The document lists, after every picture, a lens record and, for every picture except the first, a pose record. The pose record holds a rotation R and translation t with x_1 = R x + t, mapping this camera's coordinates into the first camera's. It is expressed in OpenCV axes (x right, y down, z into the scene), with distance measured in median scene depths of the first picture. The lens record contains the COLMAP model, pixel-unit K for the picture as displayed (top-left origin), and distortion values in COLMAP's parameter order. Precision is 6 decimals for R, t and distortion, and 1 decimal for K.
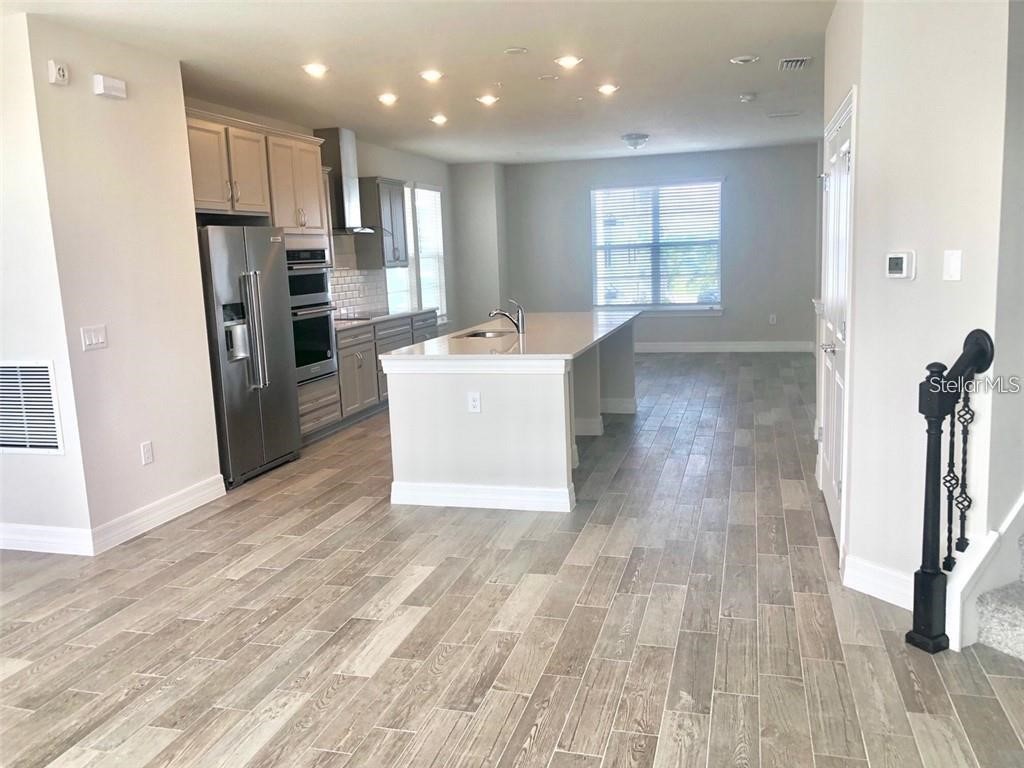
lens RADIAL K [[842.8, 0, 512.0], [0, 842.8, 384.0], [0, 0, 1]] dist [0.075453, -0.119027]
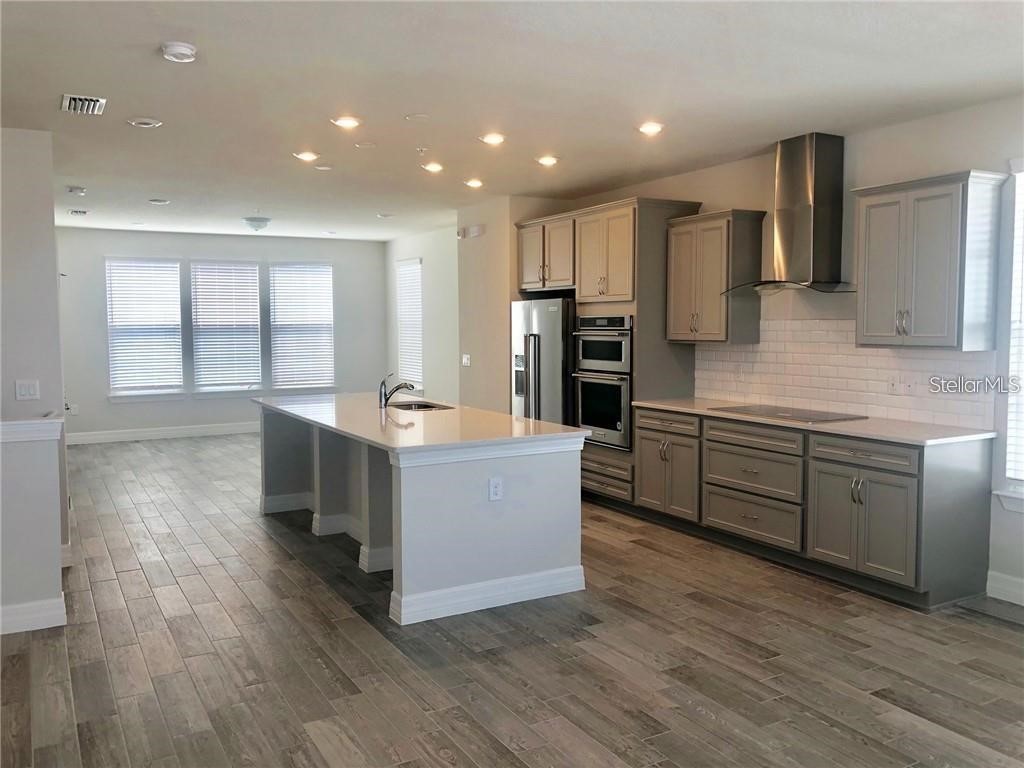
lens RADIAL K [[840.4, 0, 516.1], [0, 840.4, 380.2], [0, 0, 1]] dist [0.079728, -0.120074]
pose [[-0.702061, 0.094357, -0.705838, 0.385183], [-0.074495, 0.976013, 0.204570, -0.198716], [0.708210, 0.196202, -0.678192, 1.142260]]
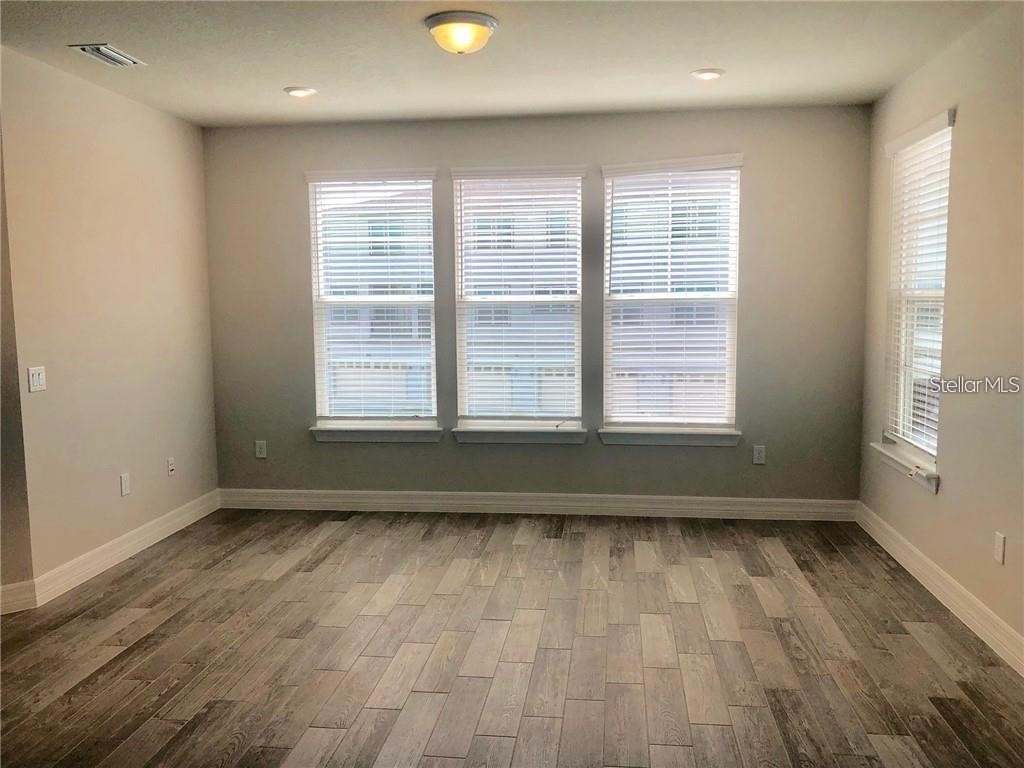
lens RADIAL K [[872.0, 0, 525.1], [0, 872.0, 367.2], [0, 0, 1]] dist [0.109422, 0.000618]
pose [[-0.985967, 0.063430, -0.154420, -0.090783], [0.024893, 0.970524, 0.239716, -0.101185], [0.165073, 0.232508, -0.958484, 0.627498]]
